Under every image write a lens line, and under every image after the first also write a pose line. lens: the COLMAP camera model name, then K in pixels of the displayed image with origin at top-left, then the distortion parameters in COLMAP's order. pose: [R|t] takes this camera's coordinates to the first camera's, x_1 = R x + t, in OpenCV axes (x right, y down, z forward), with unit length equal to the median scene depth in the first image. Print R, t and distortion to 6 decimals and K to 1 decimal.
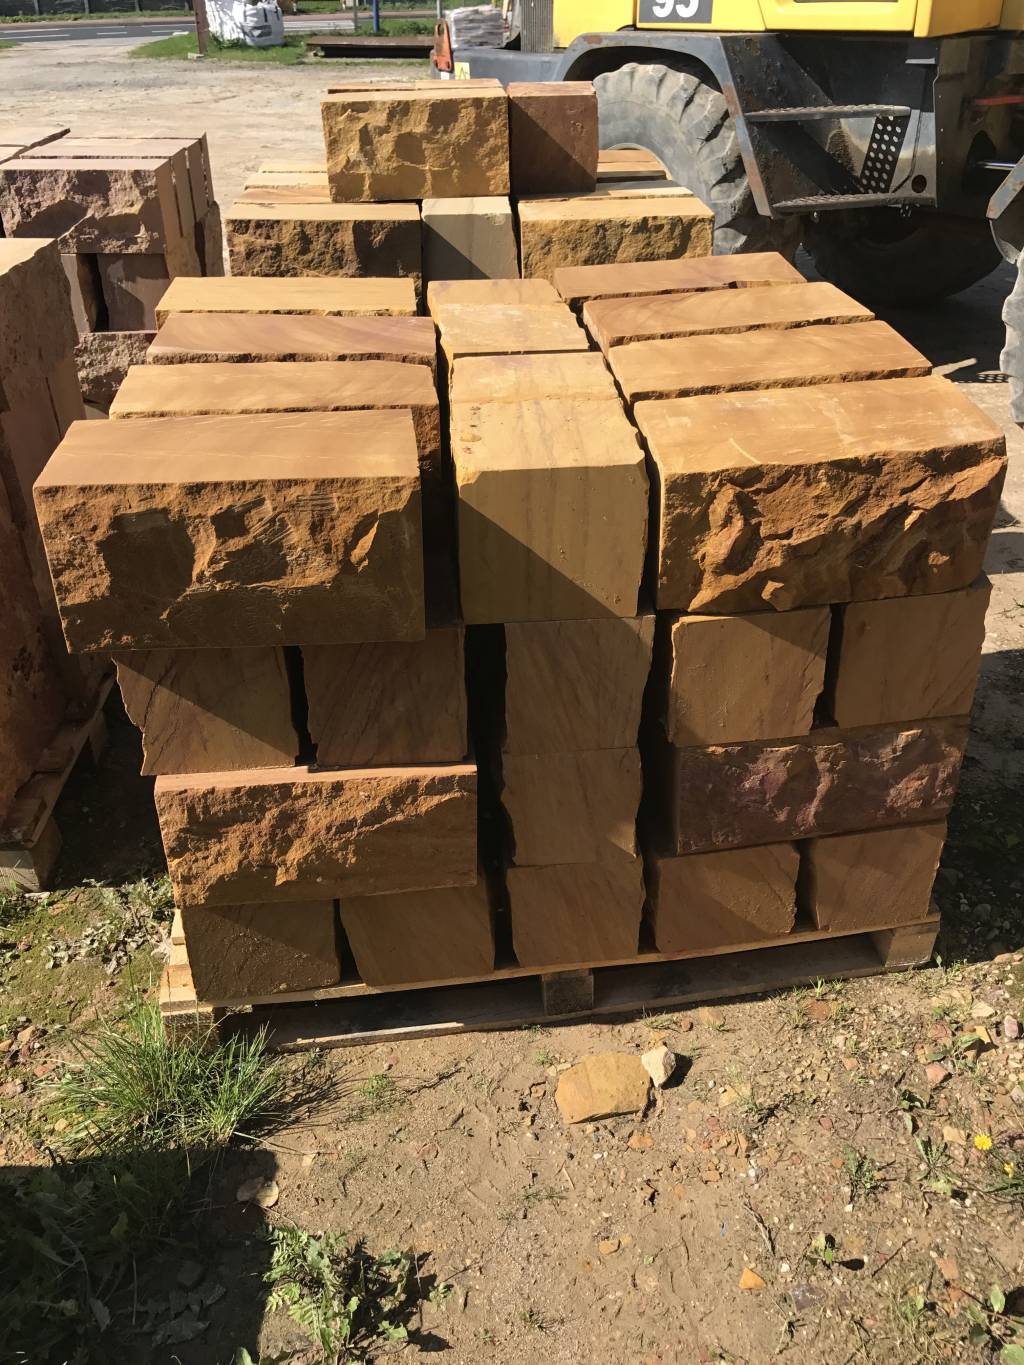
lens RADIAL K [[1116.7, 0, 513.8], [0, 1116.7, 674.9], [0, 0, 1]] dist [0.009875, -0.018915]
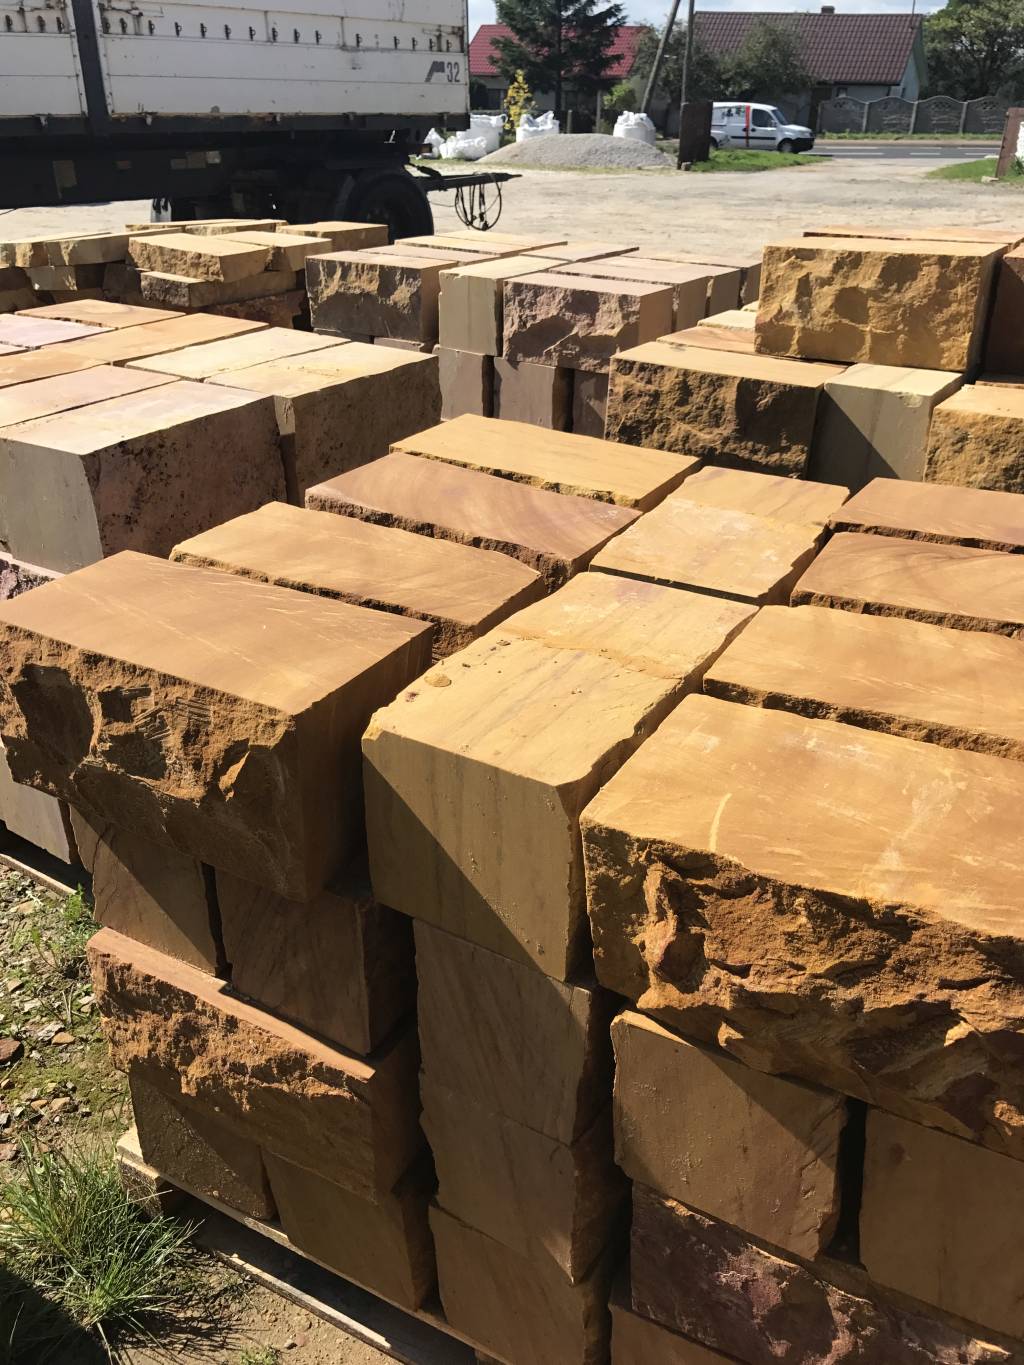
lens RADIAL K [[1116.7, 0, 513.8], [0, 1116.7, 674.9], [0, 0, 1]] dist [0.009875, -0.018915]
pose [[0.807491, 0.276908, -0.520846, 0.380429], [-0.319882, 0.947425, 0.007771, -0.222299], [0.495615, 0.160334, 0.853615, 0.331500]]
